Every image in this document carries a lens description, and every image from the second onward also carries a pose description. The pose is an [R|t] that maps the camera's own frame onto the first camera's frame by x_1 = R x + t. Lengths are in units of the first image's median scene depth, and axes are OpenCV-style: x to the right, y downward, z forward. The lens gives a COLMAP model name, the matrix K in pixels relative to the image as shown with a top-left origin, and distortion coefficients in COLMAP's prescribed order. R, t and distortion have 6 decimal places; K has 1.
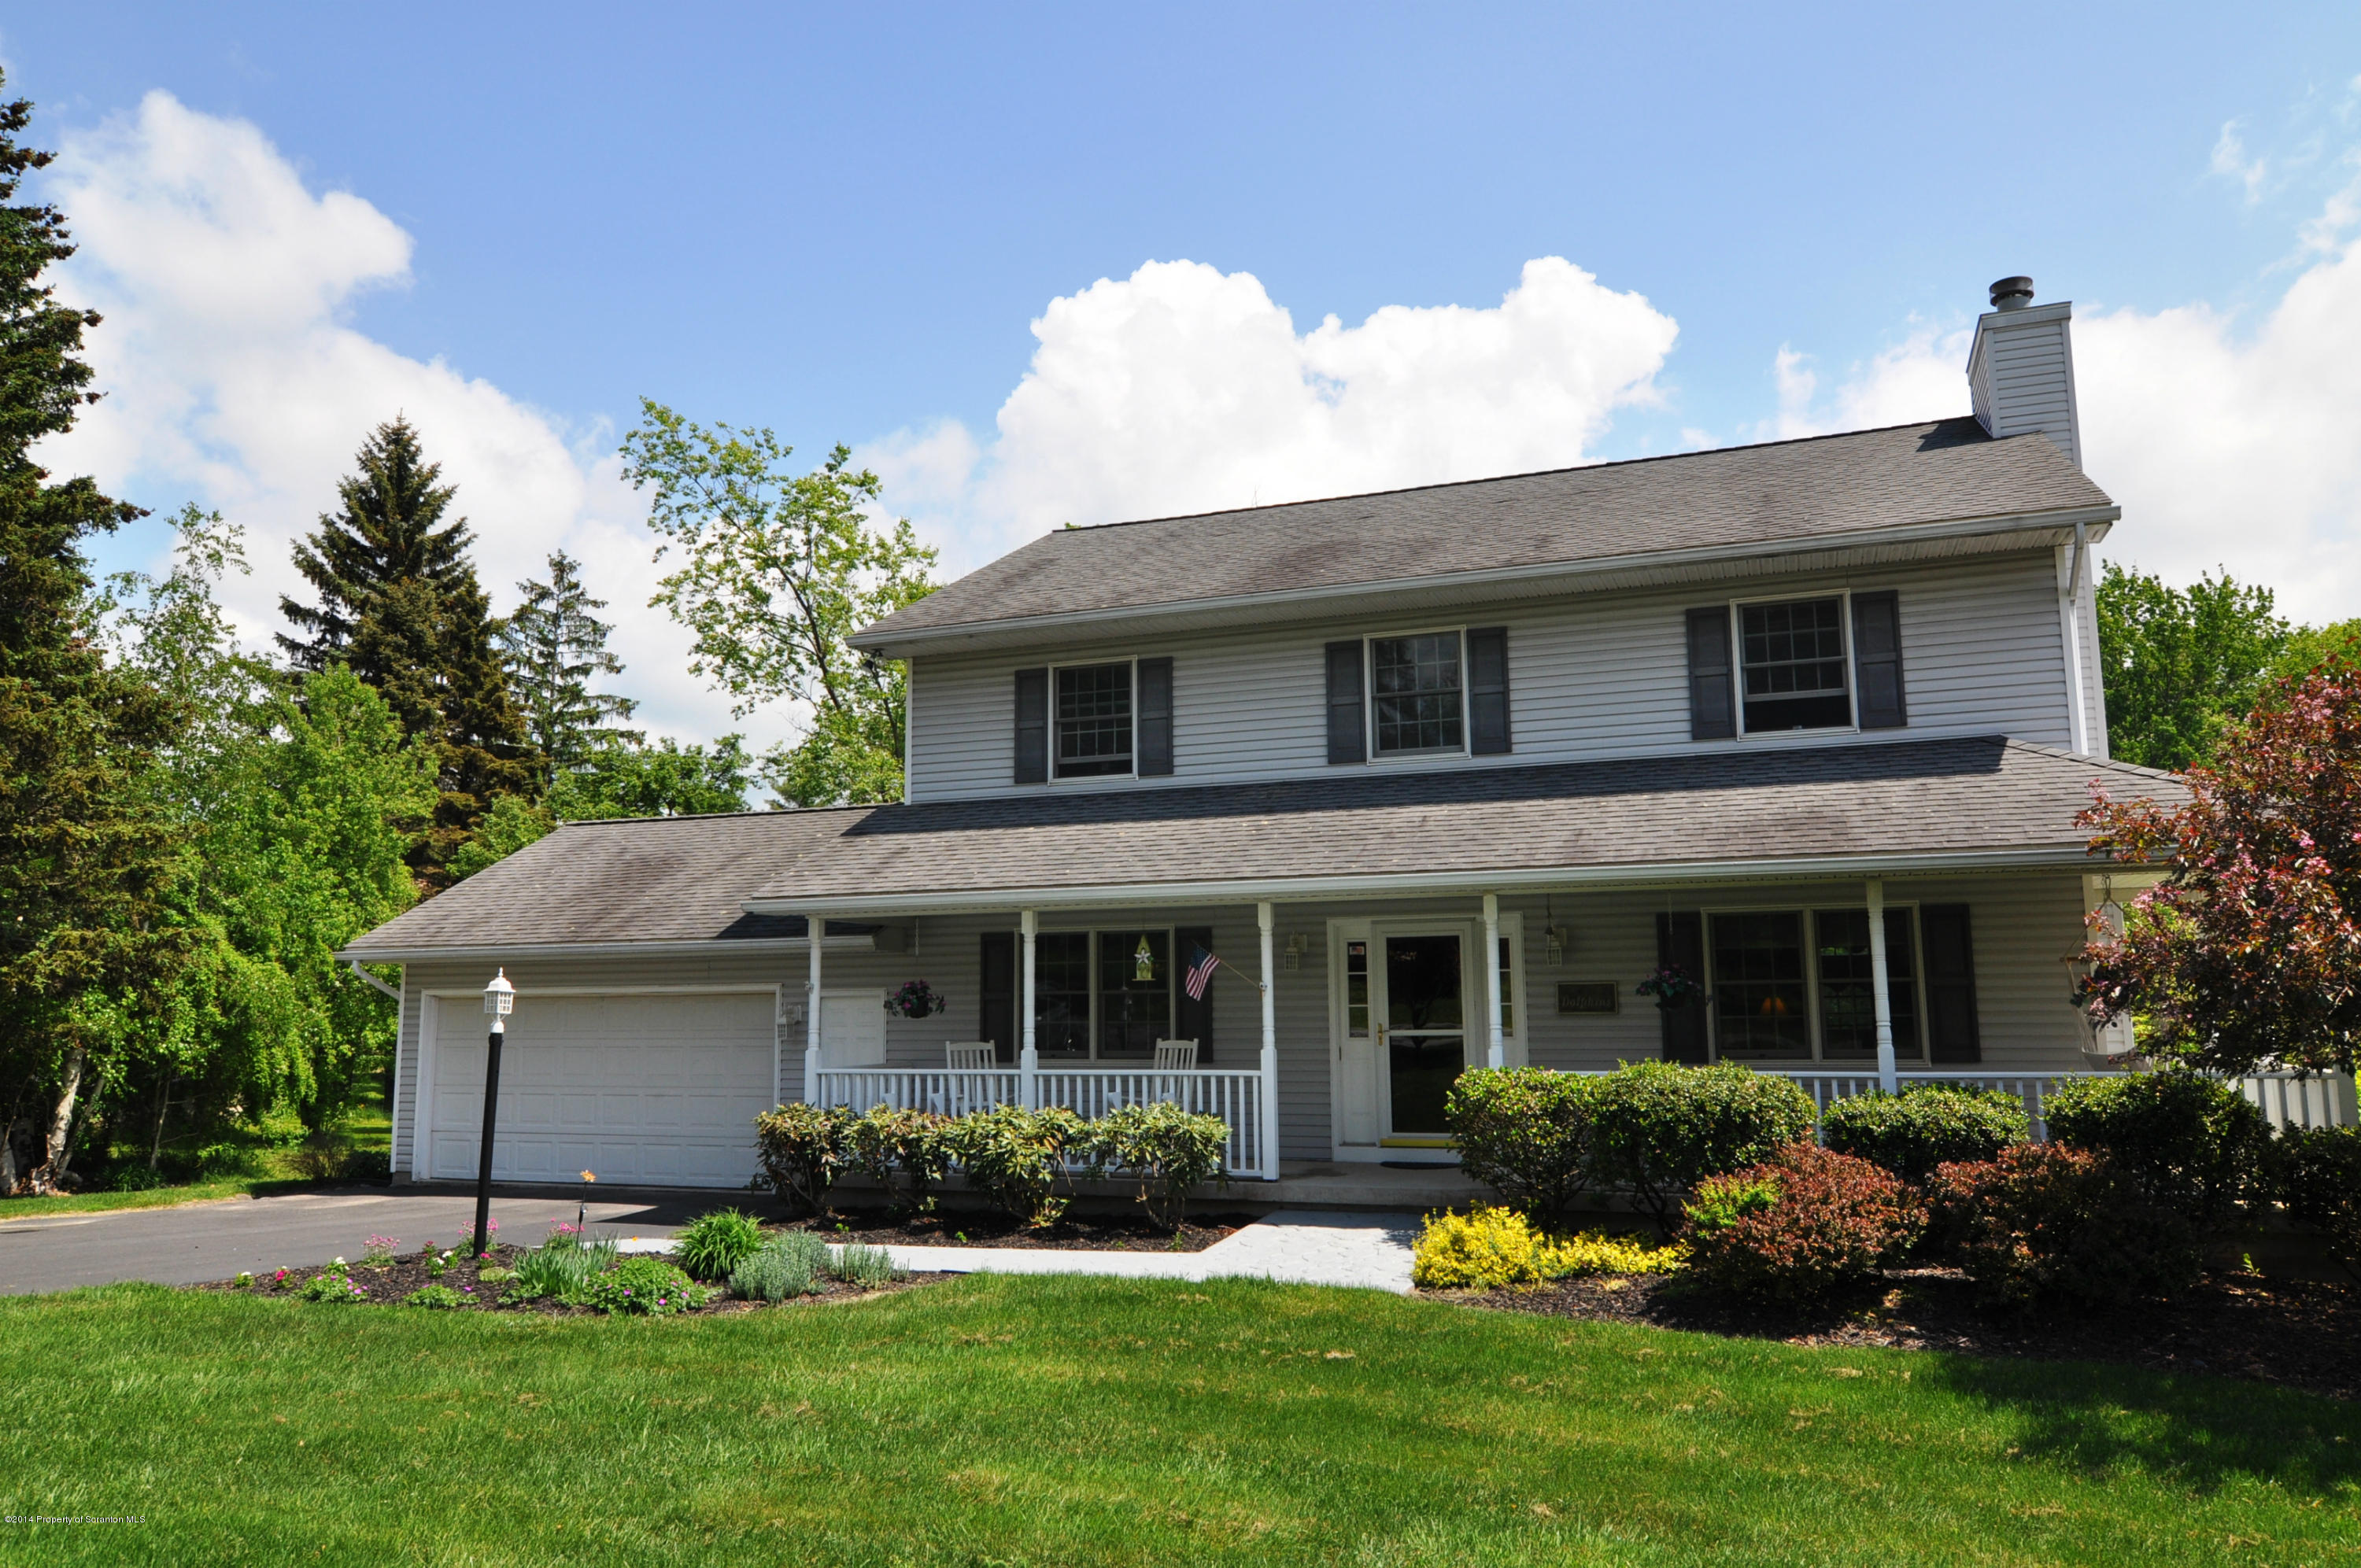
lens RADIAL K [[1657.1, 0, 1180.5], [0, 1657.1, 784.0], [0, 0, 1]] dist [-0.003109, -0.007779]
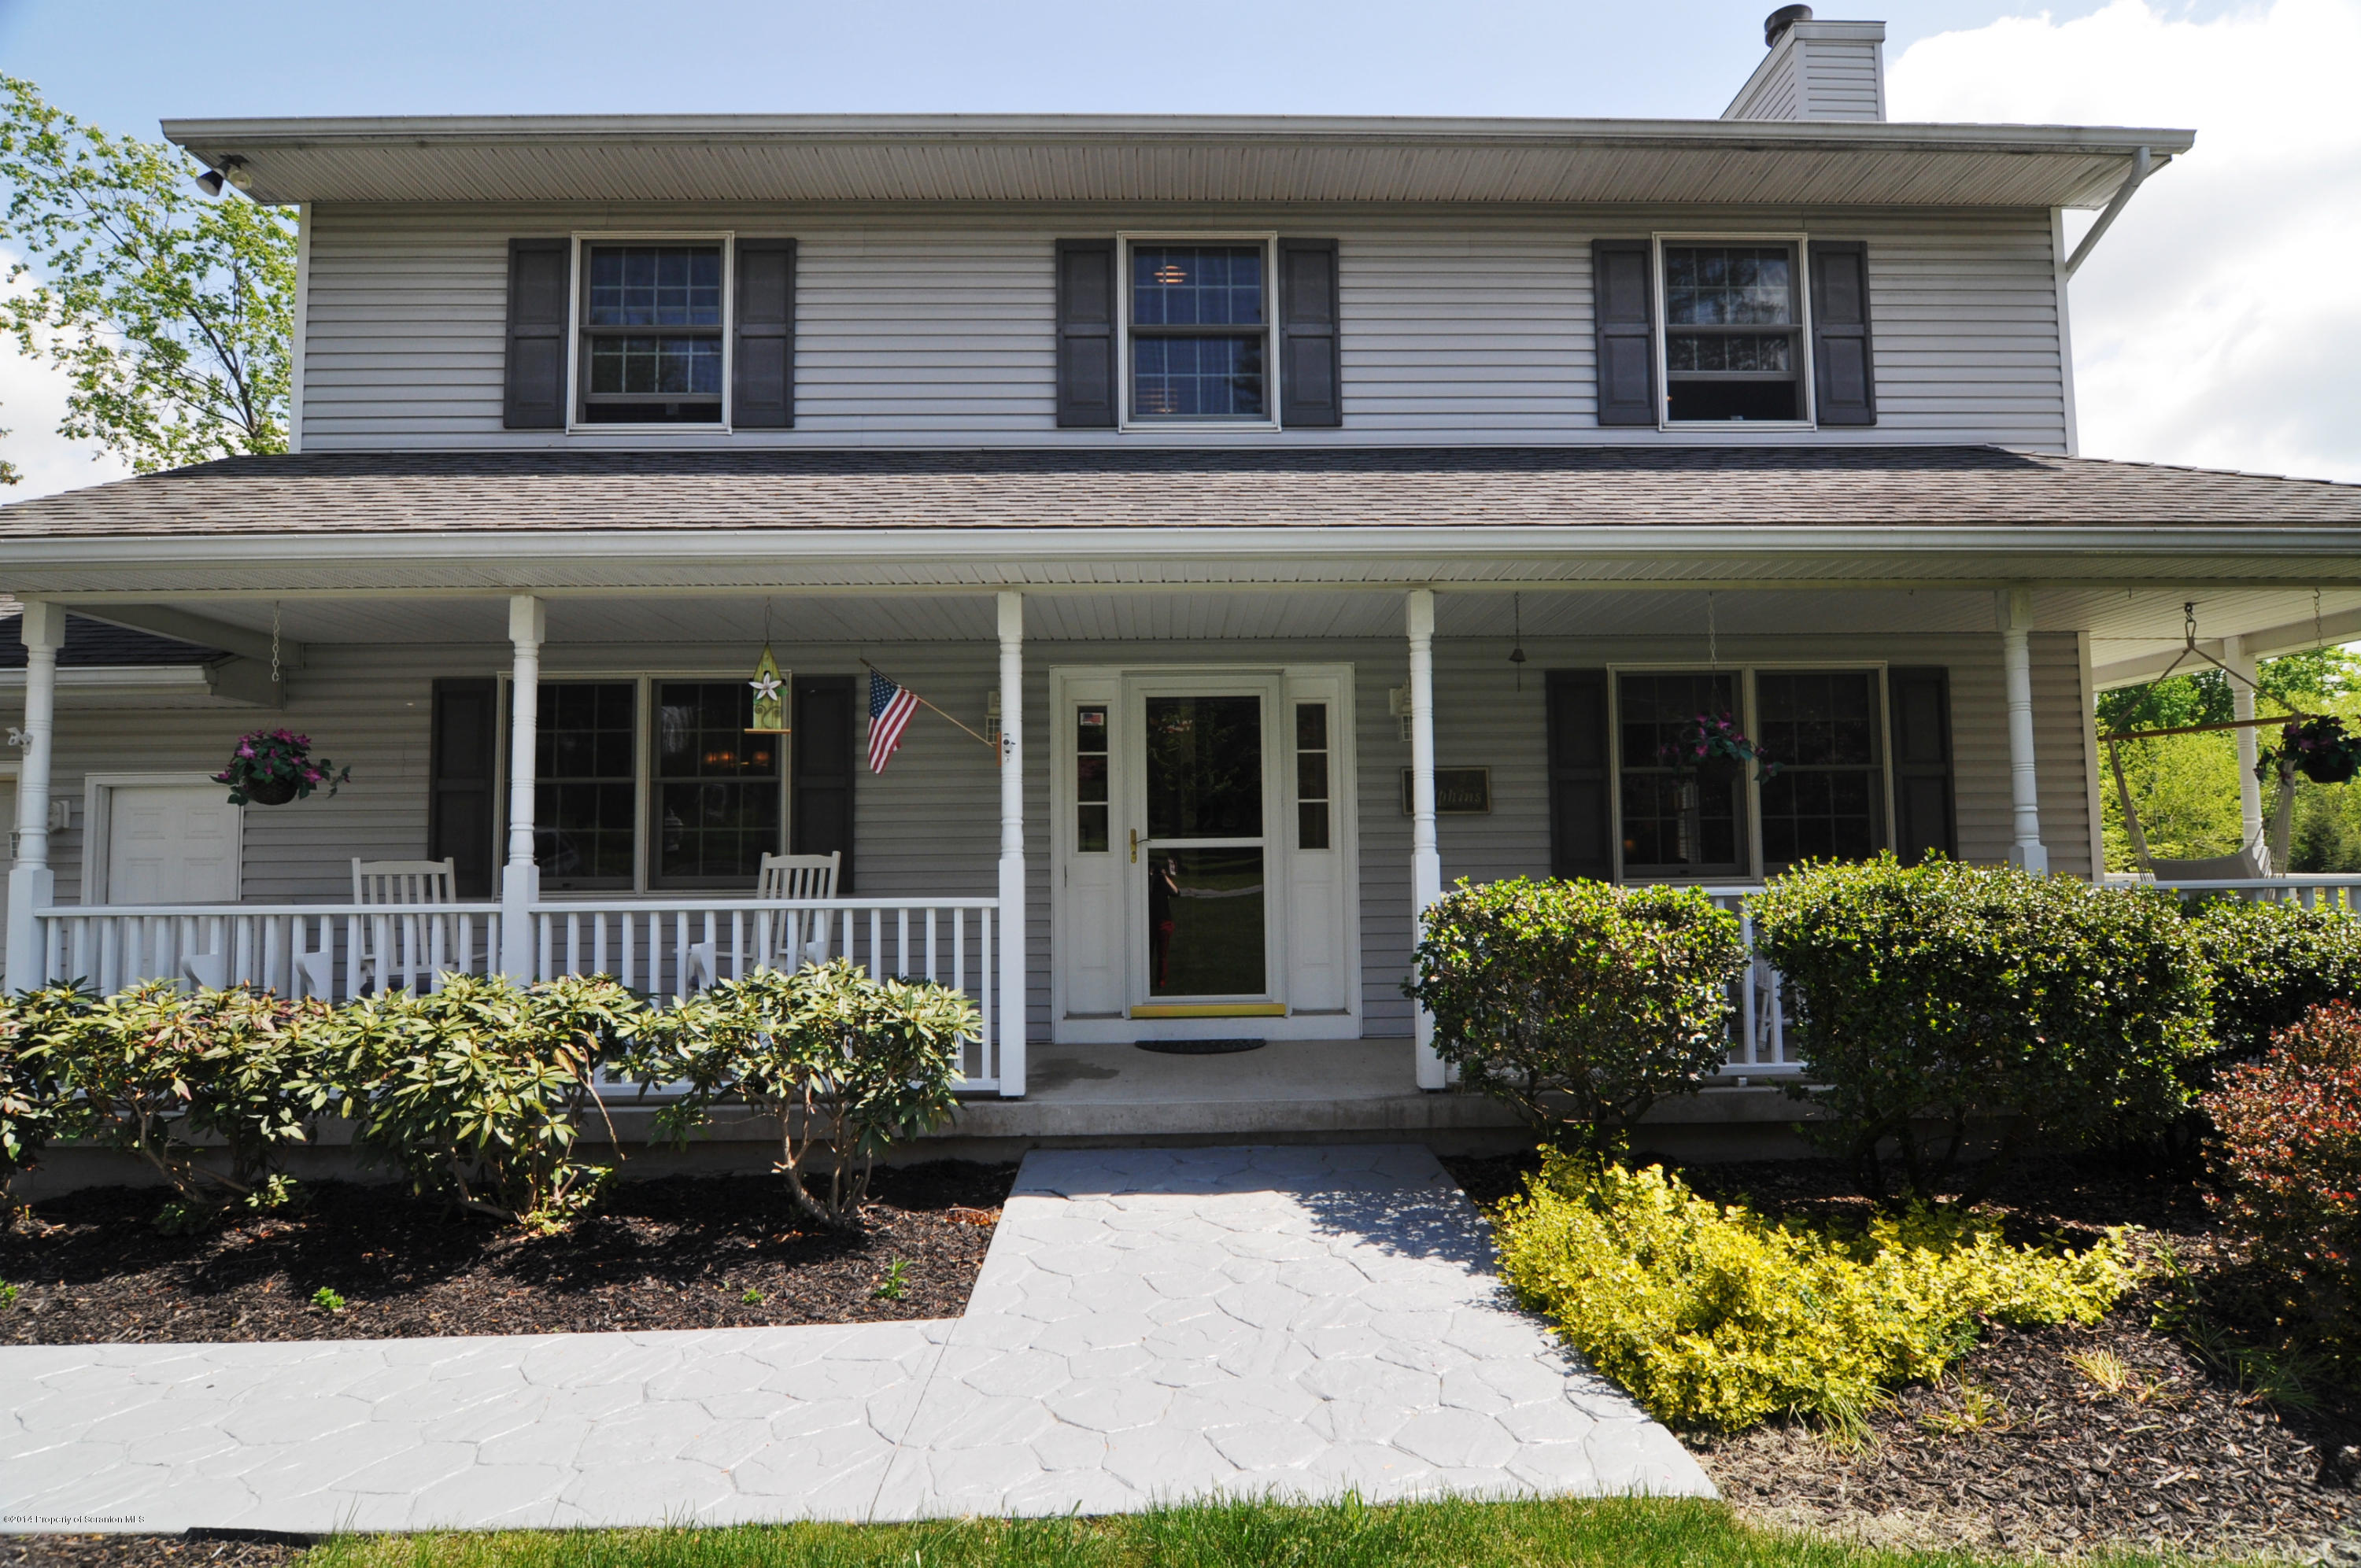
lens RADIAL K [[1209.7, 0, 1160.2], [0, 1209.7, 802.9], [0, 0, 1]] dist [-0.009527, 0.001575]
pose [[0.923617, 0.022447, 0.382660, -0.052809], [-0.049482, 0.996913, 0.060956, 0.109995], [-0.380110, -0.075235, 0.921876, 0.588833]]
